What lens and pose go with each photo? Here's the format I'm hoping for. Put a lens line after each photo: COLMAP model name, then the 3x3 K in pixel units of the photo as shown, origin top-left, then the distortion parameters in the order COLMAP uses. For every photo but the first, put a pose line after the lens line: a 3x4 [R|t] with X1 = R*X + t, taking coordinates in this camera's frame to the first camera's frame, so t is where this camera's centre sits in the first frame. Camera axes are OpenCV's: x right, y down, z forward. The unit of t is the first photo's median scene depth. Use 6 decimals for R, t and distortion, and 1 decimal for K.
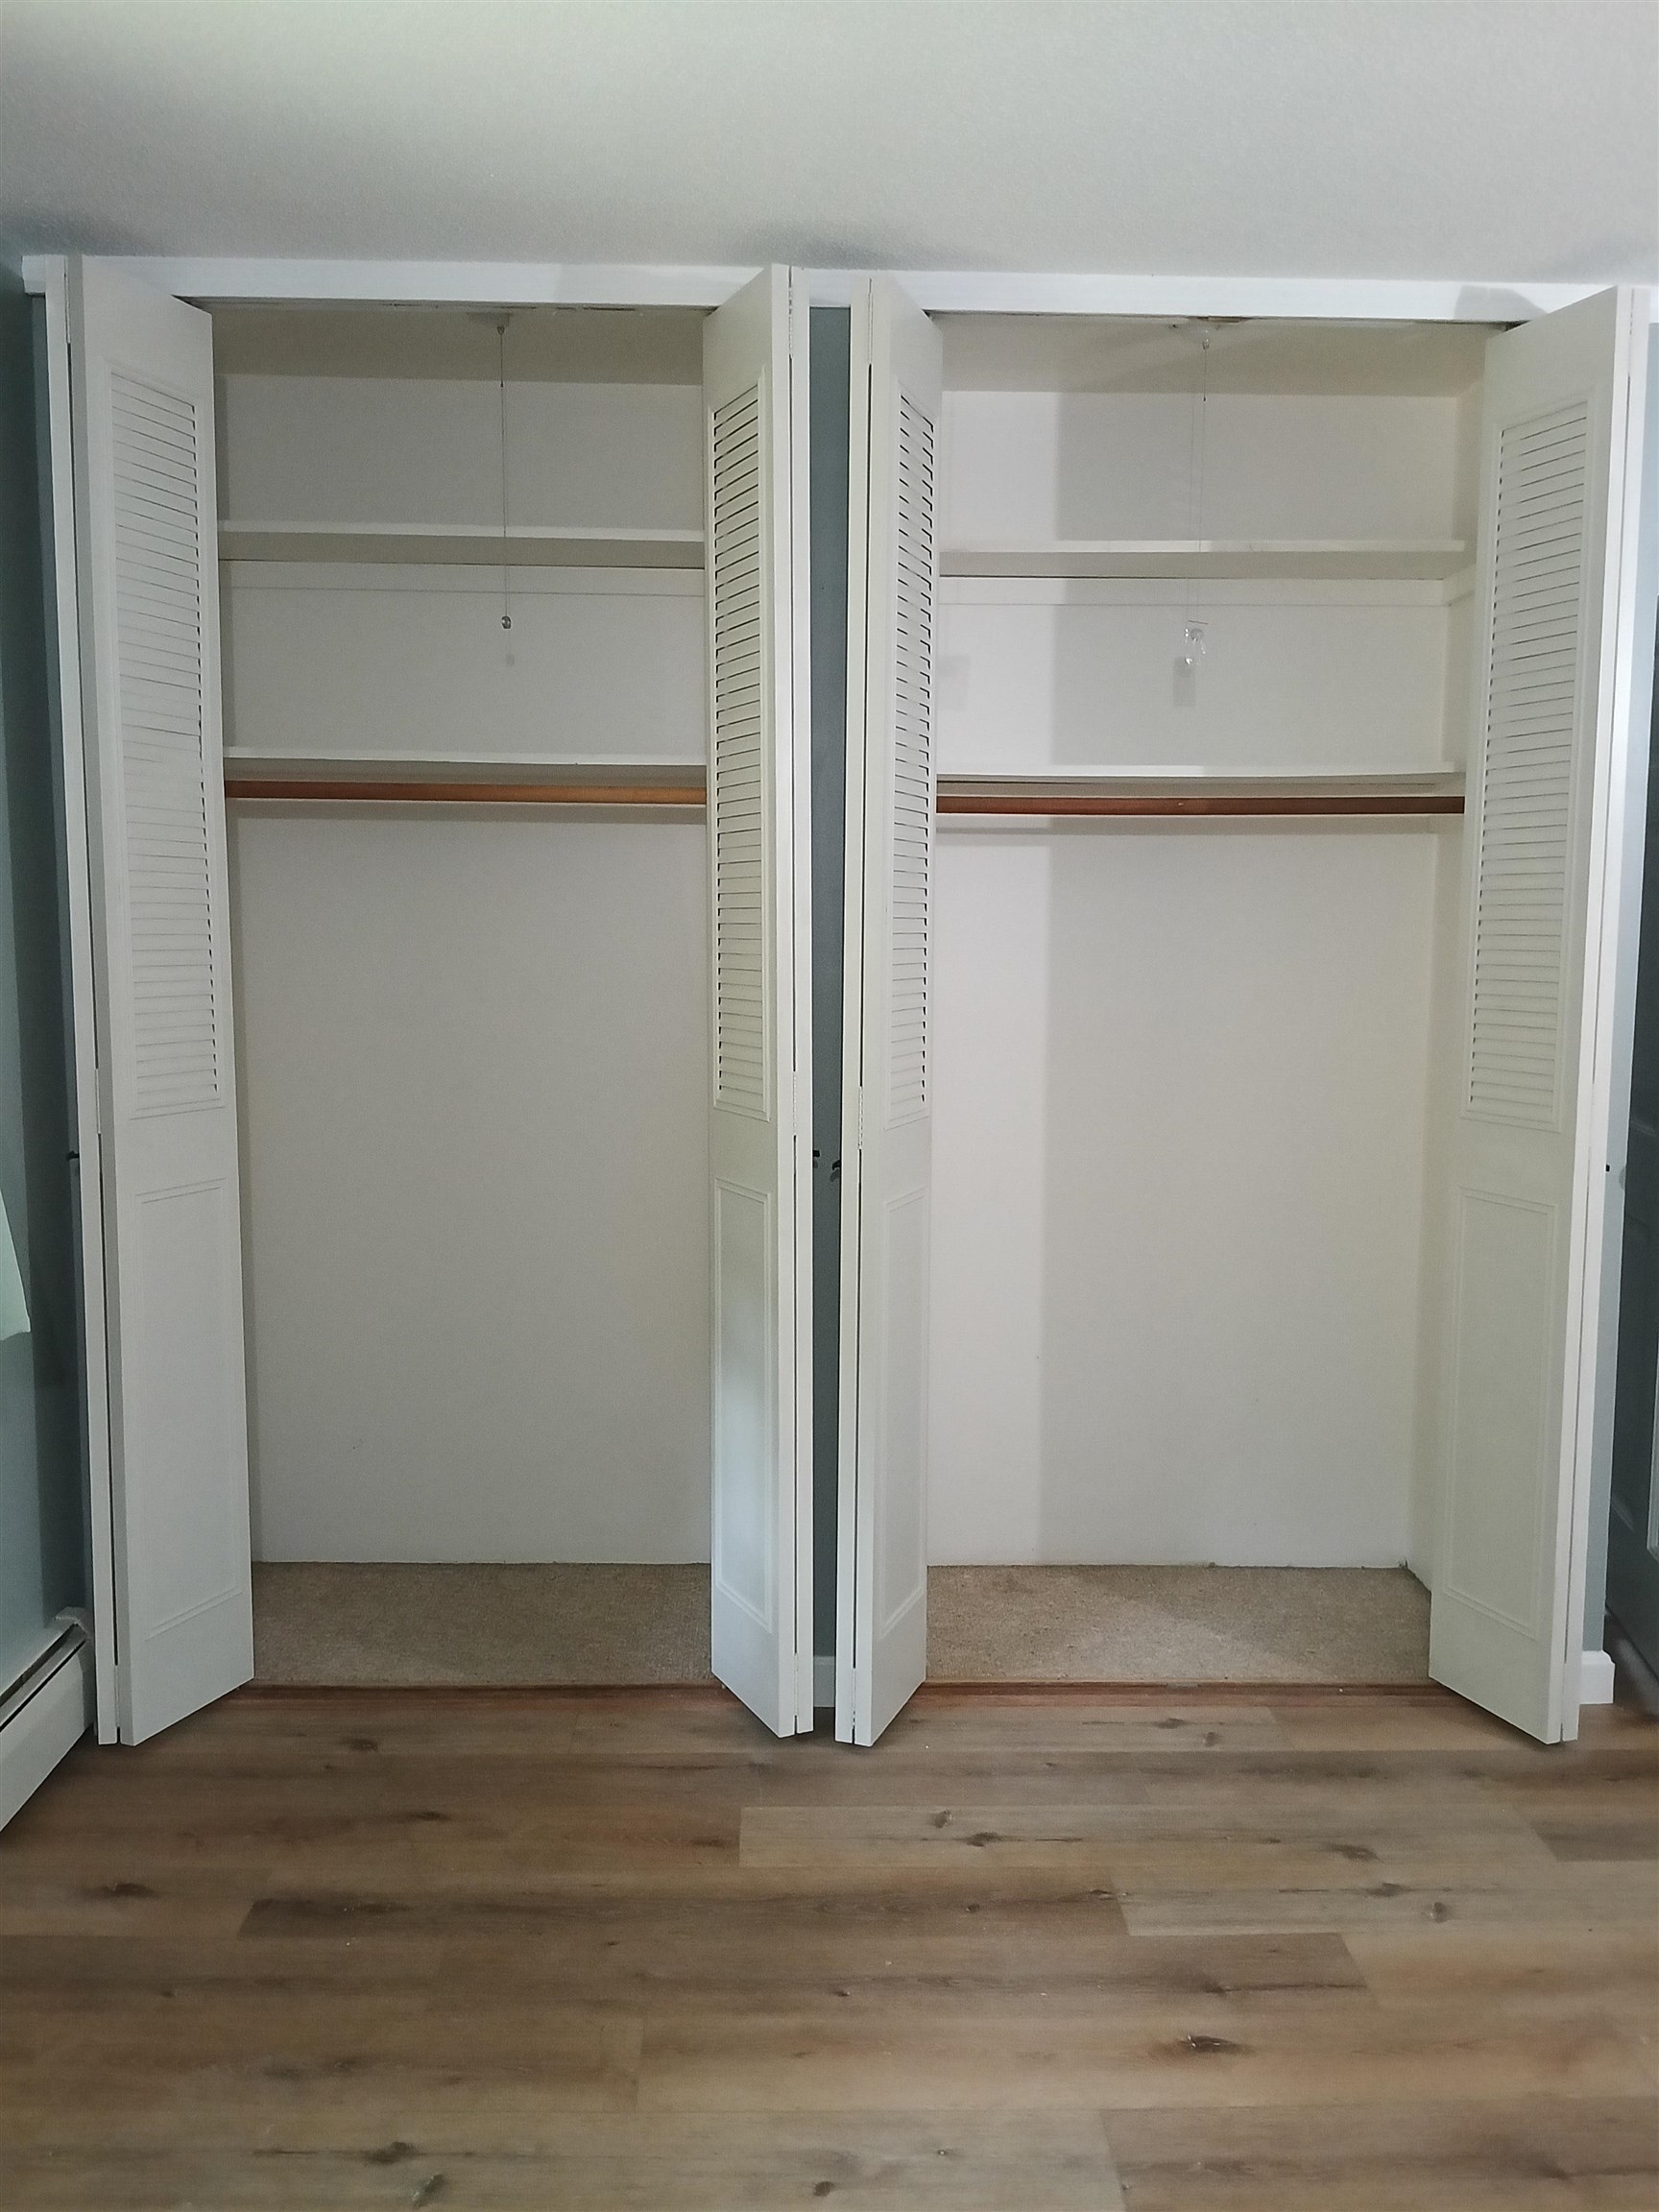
lens RADIAL K [[1795.4, 0, 834.6], [0, 1795.4, 1111.5], [0, 0, 1]] dist [0.085960, -0.142232]
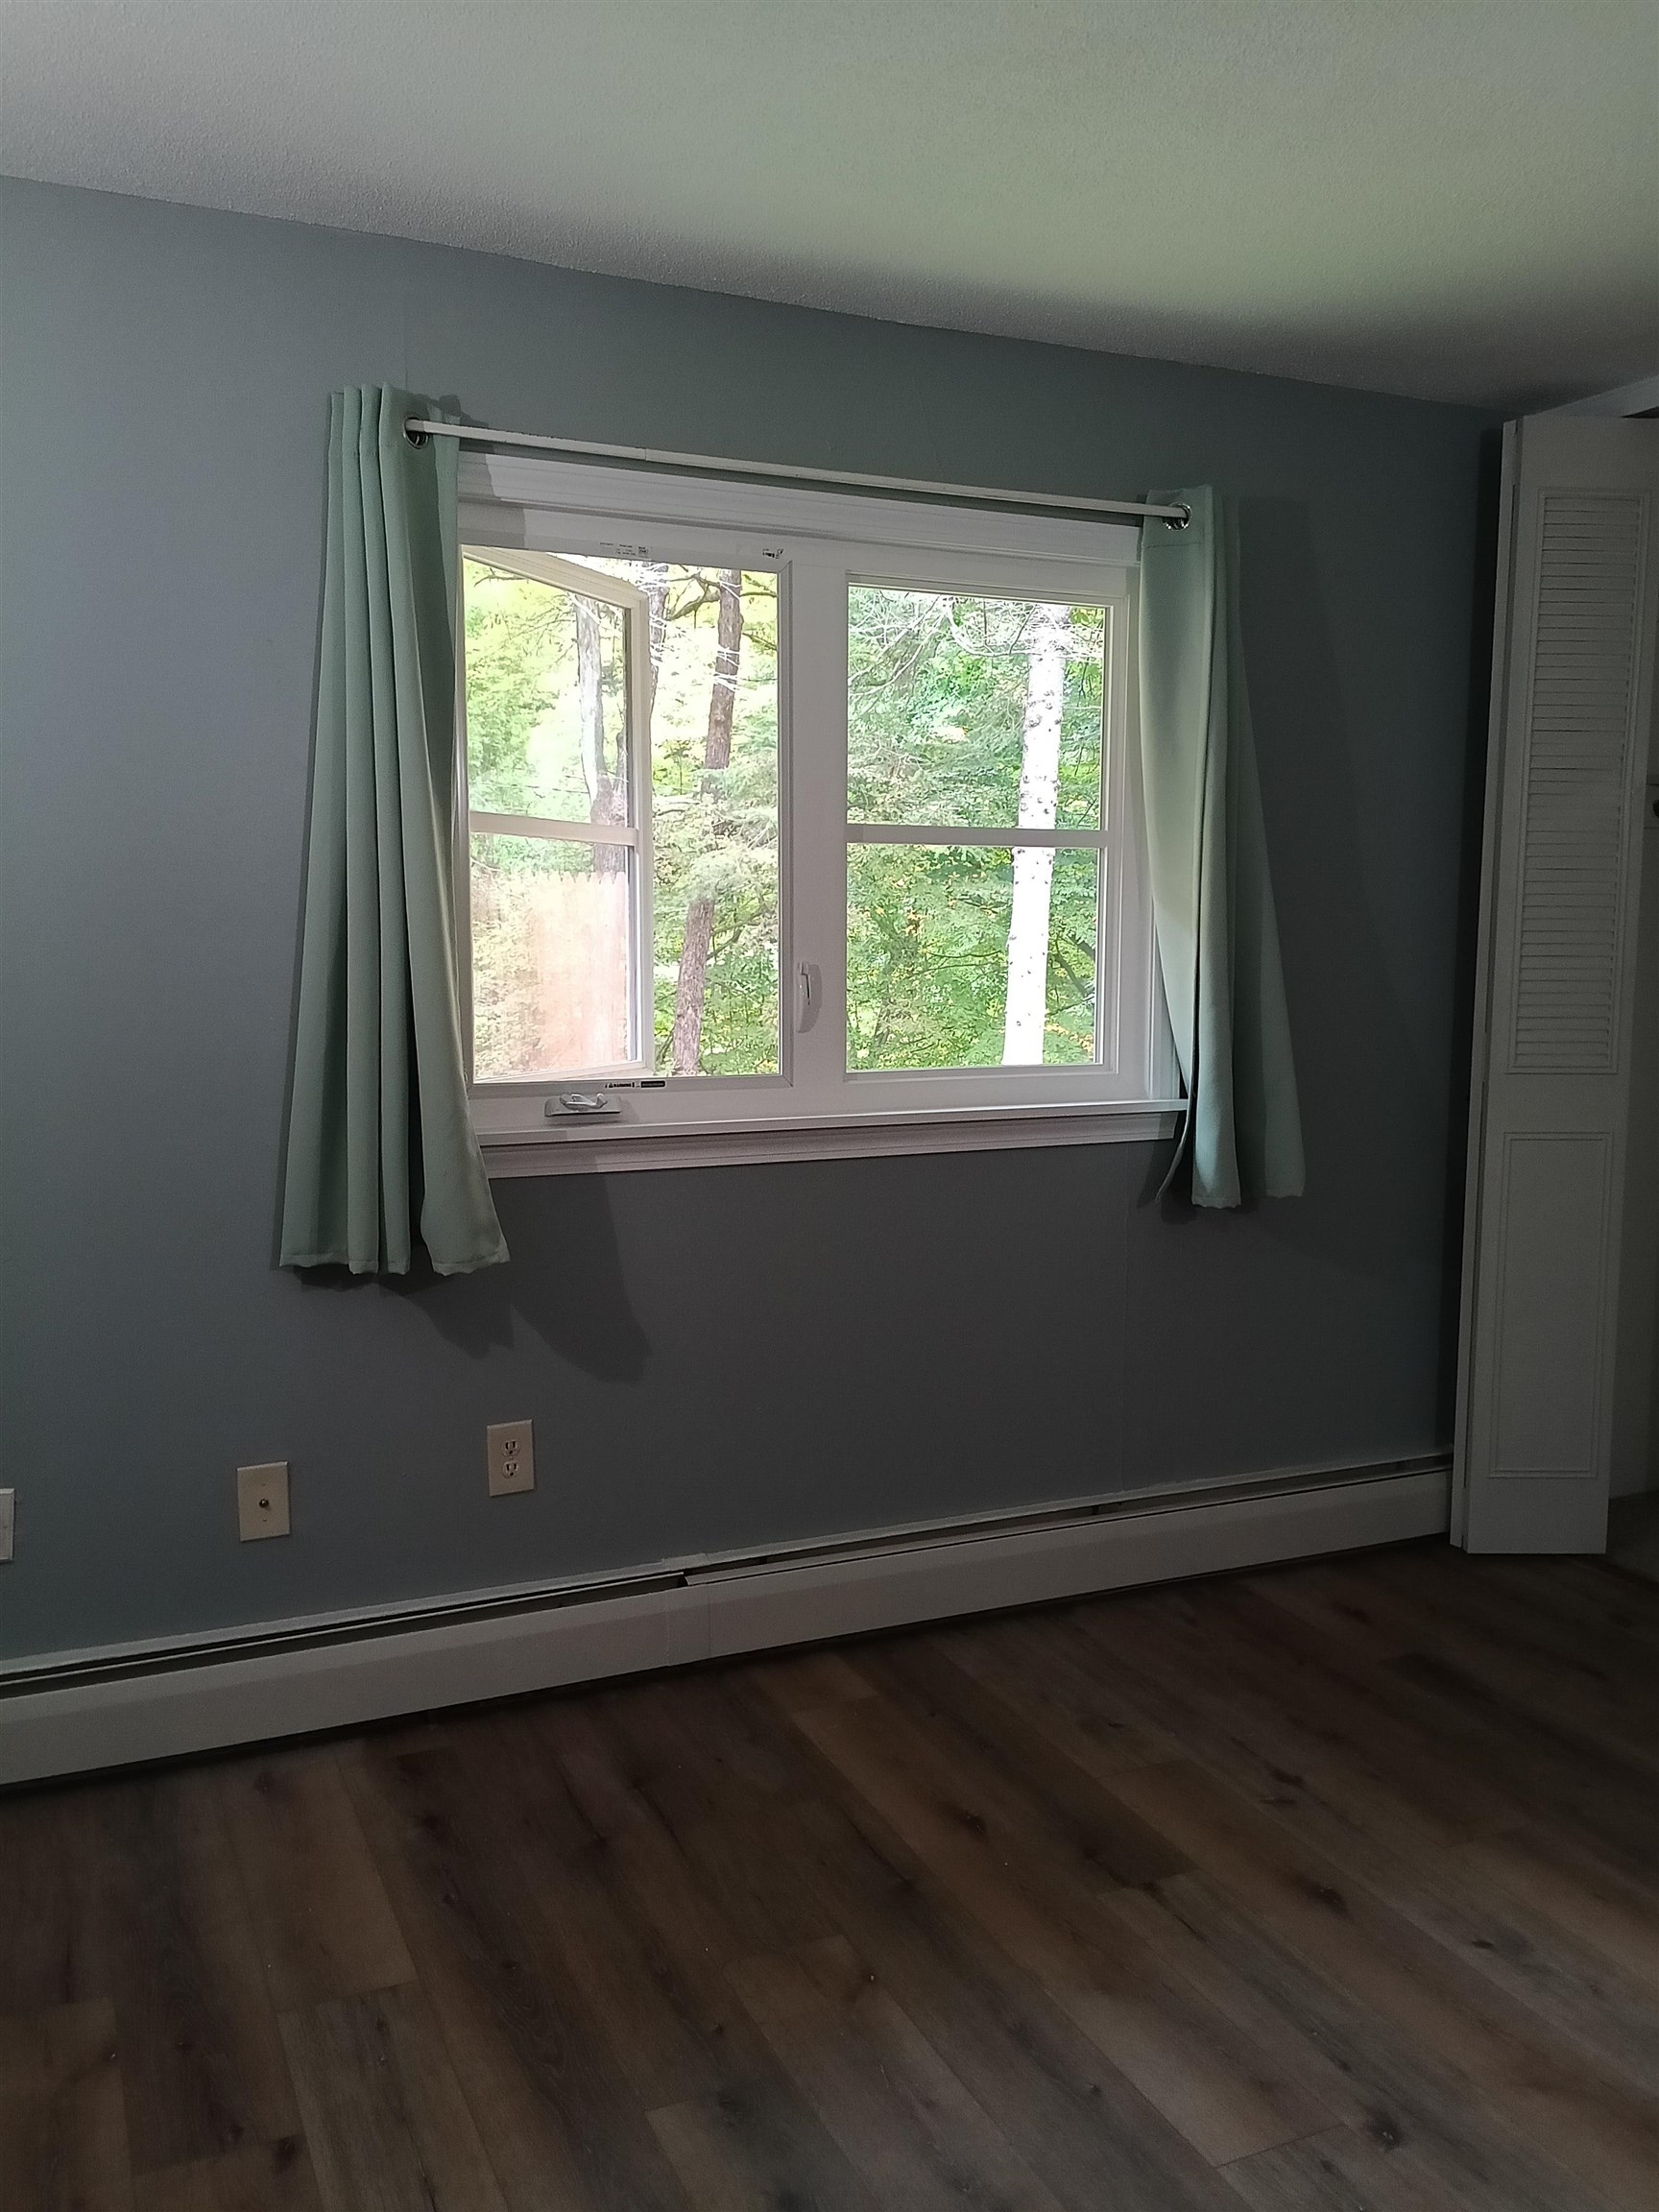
lens RADIAL K [[1795.4, 0, 834.6], [0, 1795.4, 1111.5], [0, 0, 1]] dist [0.085960, -0.142232]
pose [[0.394119, 0.096510, -0.913978, 0.782808], [-0.094505, 0.993455, 0.064150, -0.009764], [0.914187, 0.061093, 0.400661, 0.053780]]
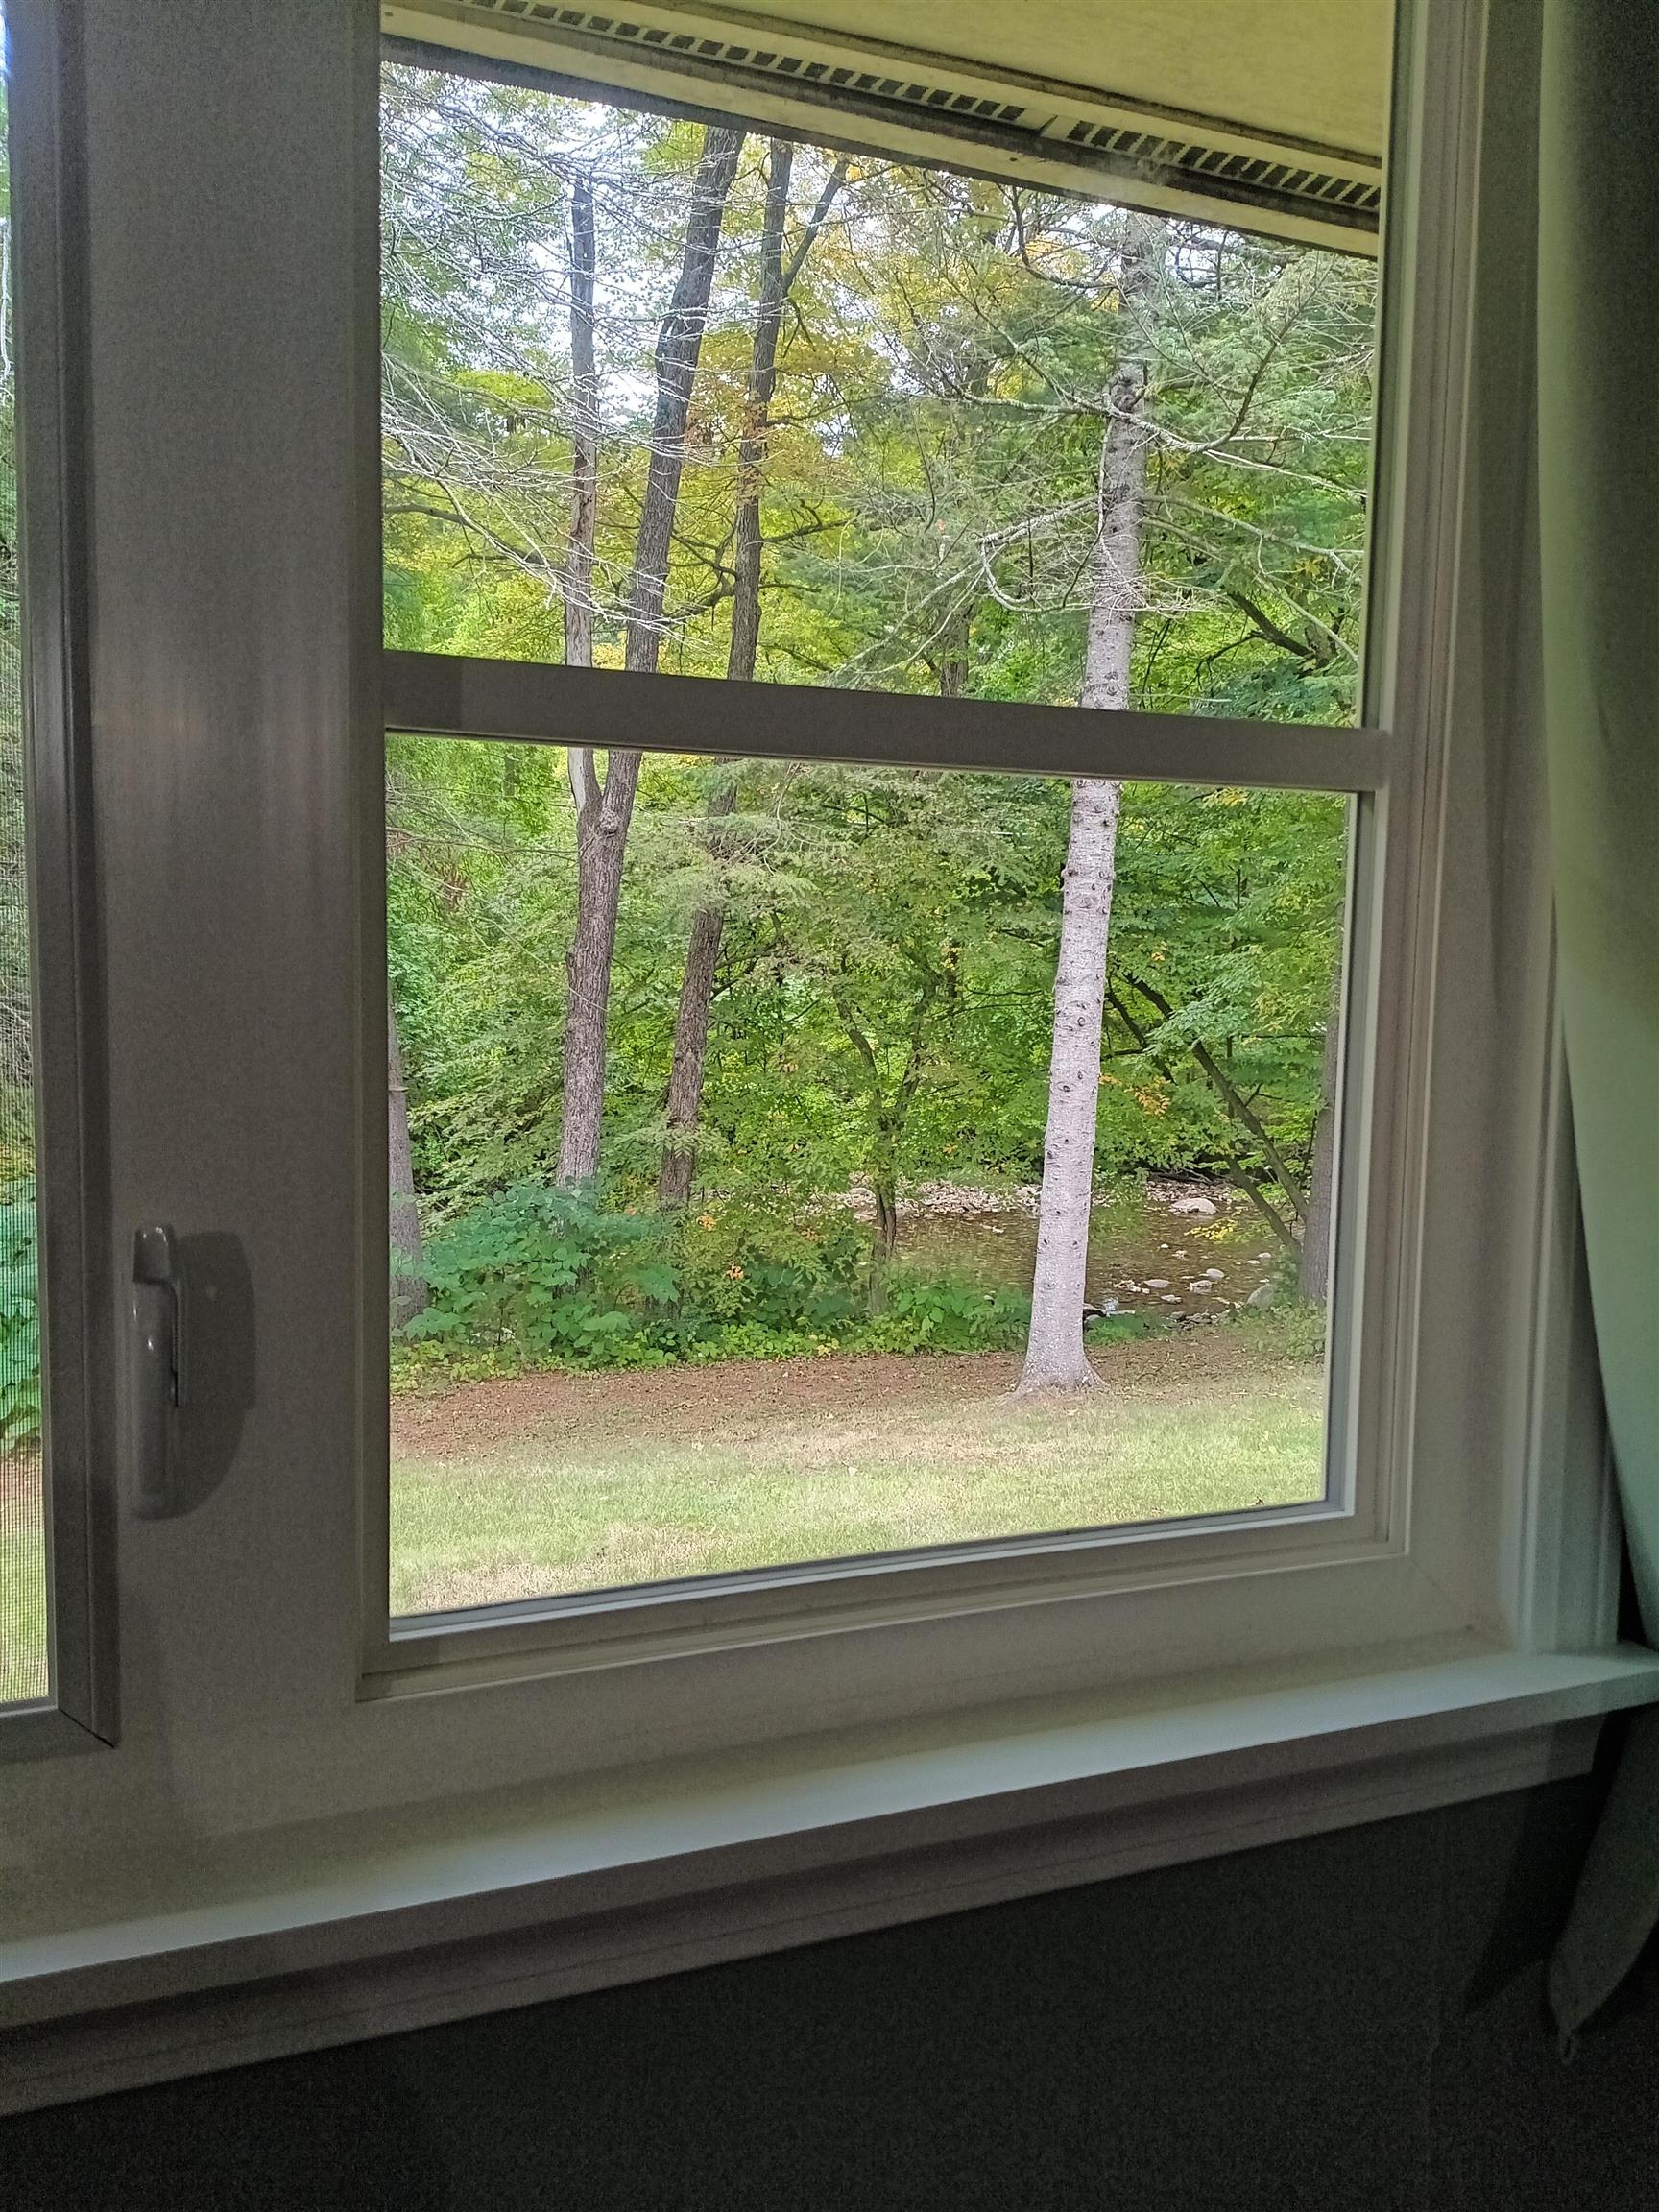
lens RADIAL K [[1795.4, 0, 834.6], [0, 1795.4, 1111.5], [0, 0, 1]] dist [0.085960, -0.142232]
pose [[0.369411, 0.089605, -0.924936, 0.478774], [-0.111260, 0.992445, 0.051708, -0.033760], [0.922582, 0.083807, 0.376589, 0.219658]]
